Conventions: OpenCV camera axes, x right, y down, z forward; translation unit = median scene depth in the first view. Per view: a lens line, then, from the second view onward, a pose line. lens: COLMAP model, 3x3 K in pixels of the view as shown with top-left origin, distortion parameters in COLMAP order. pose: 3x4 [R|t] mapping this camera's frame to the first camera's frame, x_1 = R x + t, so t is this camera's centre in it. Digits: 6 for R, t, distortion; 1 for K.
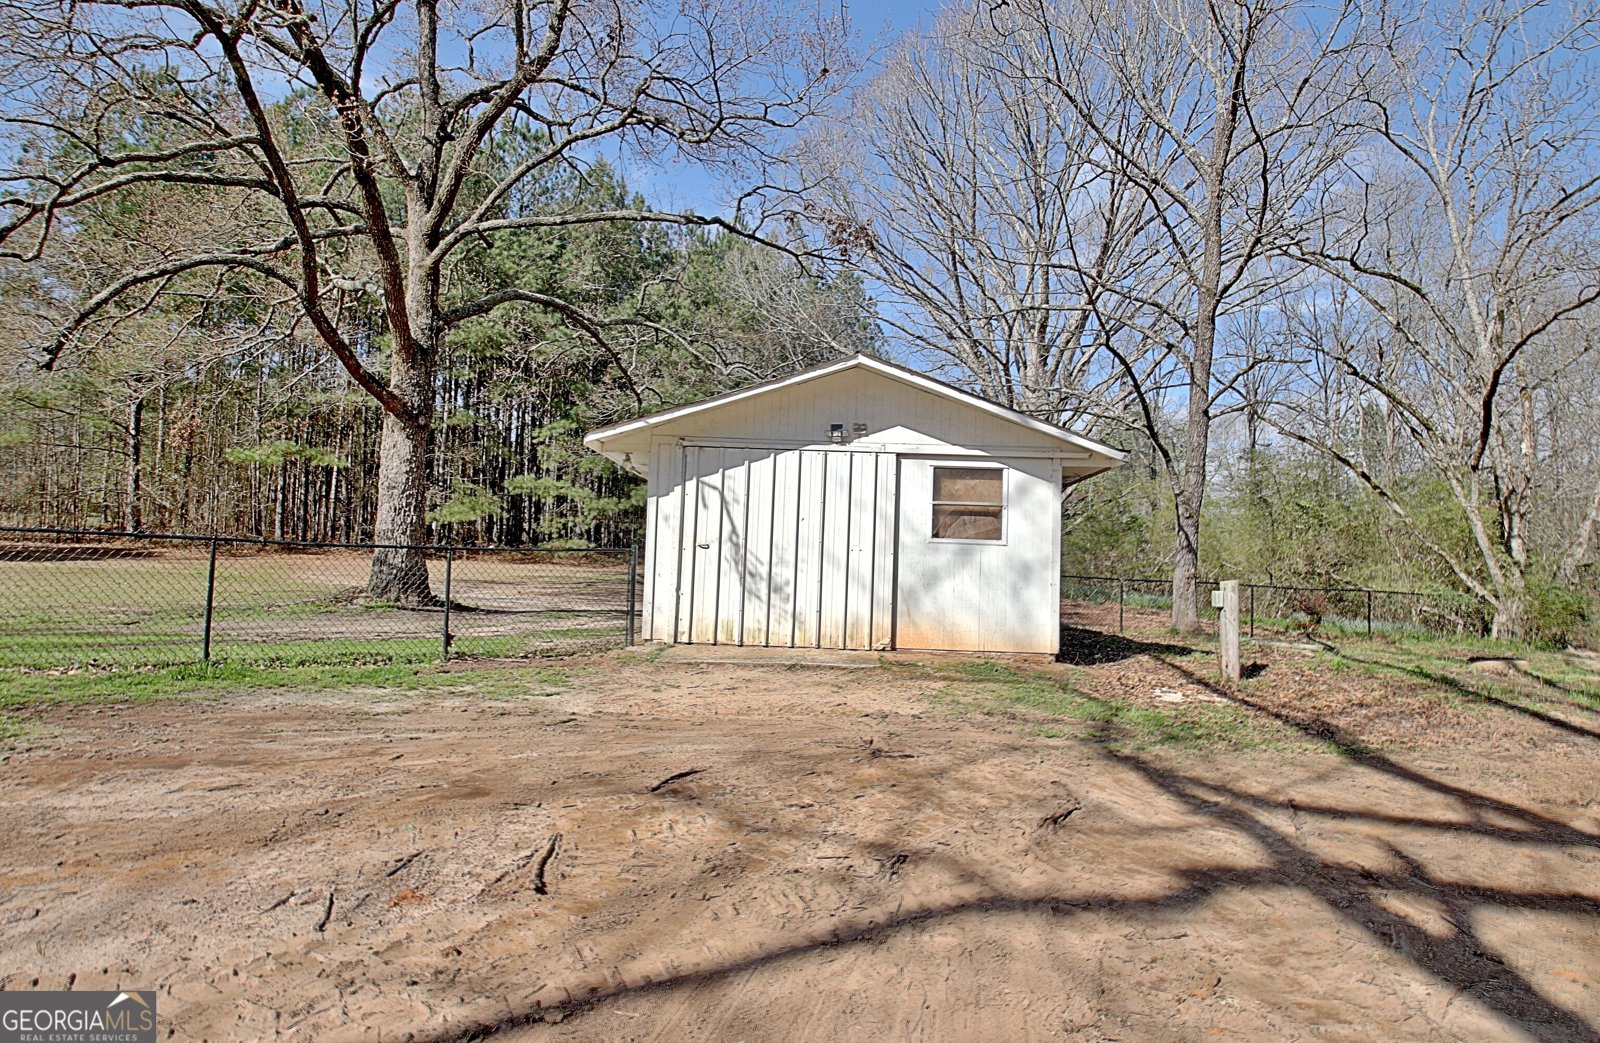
lens RADIAL K [[759.1, 0, 803.9], [0, 759.1, 546.9], [0, 0, 1]] dist [0.001764, 0.000043]
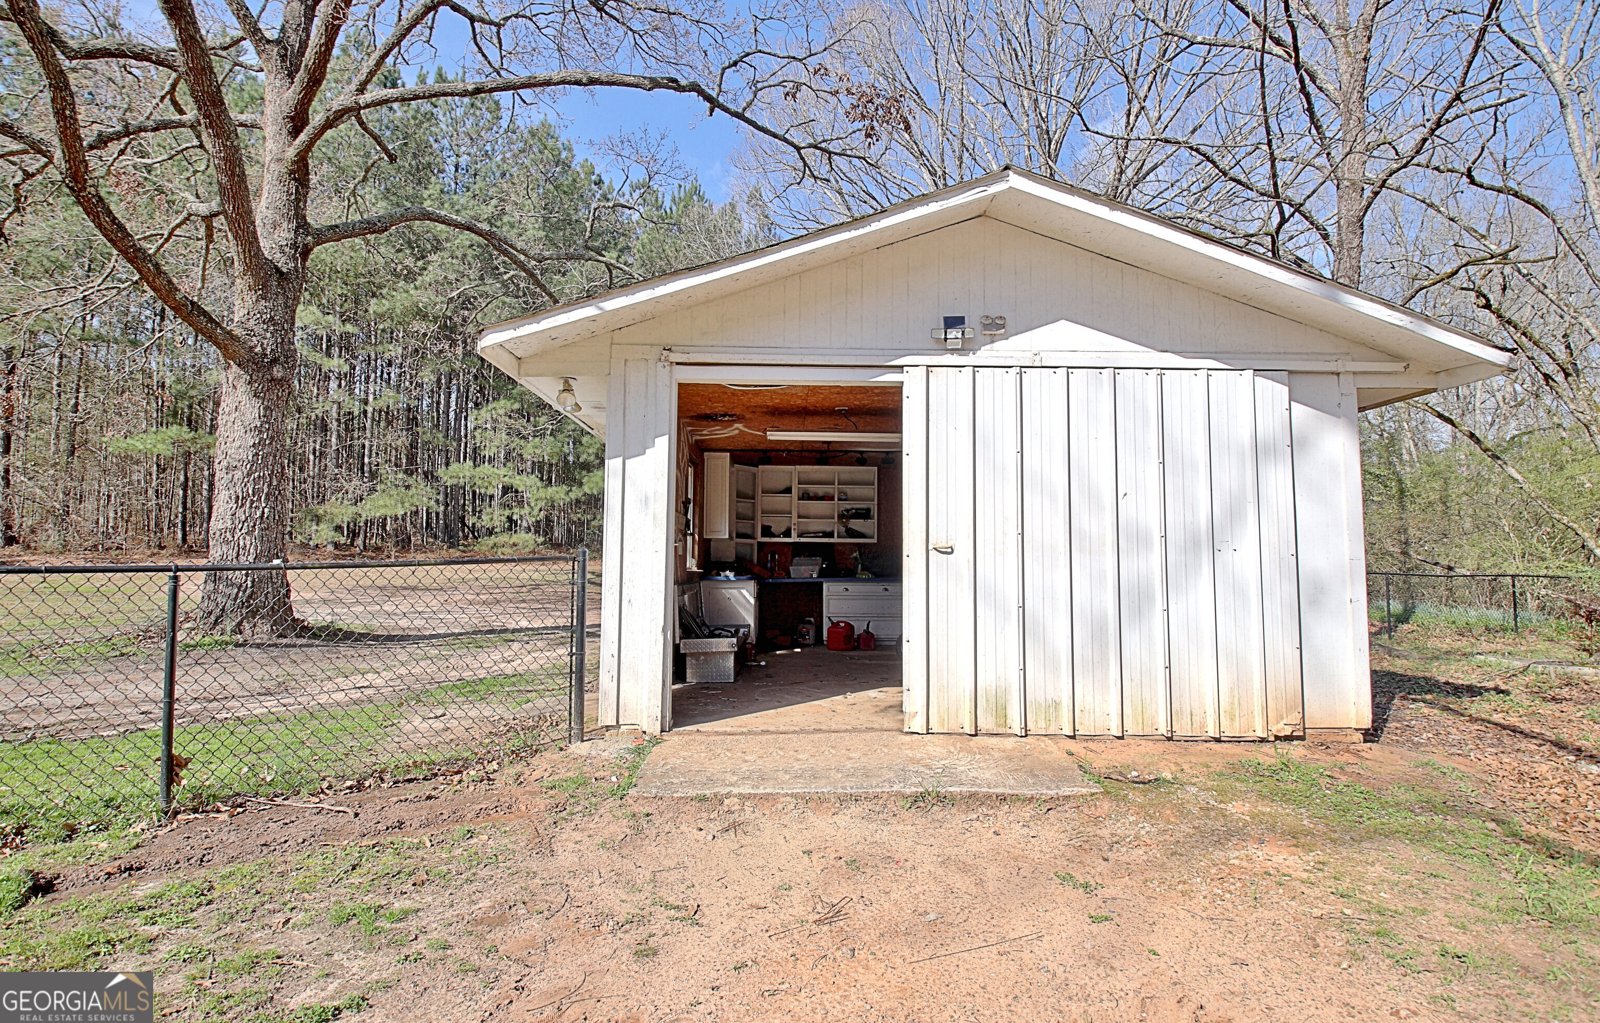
lens RADIAL K [[739.0, 0, 780.8], [0, 739.0, 512.6], [0, 0, 1]] dist [-0.001479, -0.010604]
pose [[0.999124, -0.023417, 0.034678, -0.064339], [0.024412, 0.999294, -0.028563, -0.005629], [-0.033985, 0.029384, 0.998990, 0.301945]]
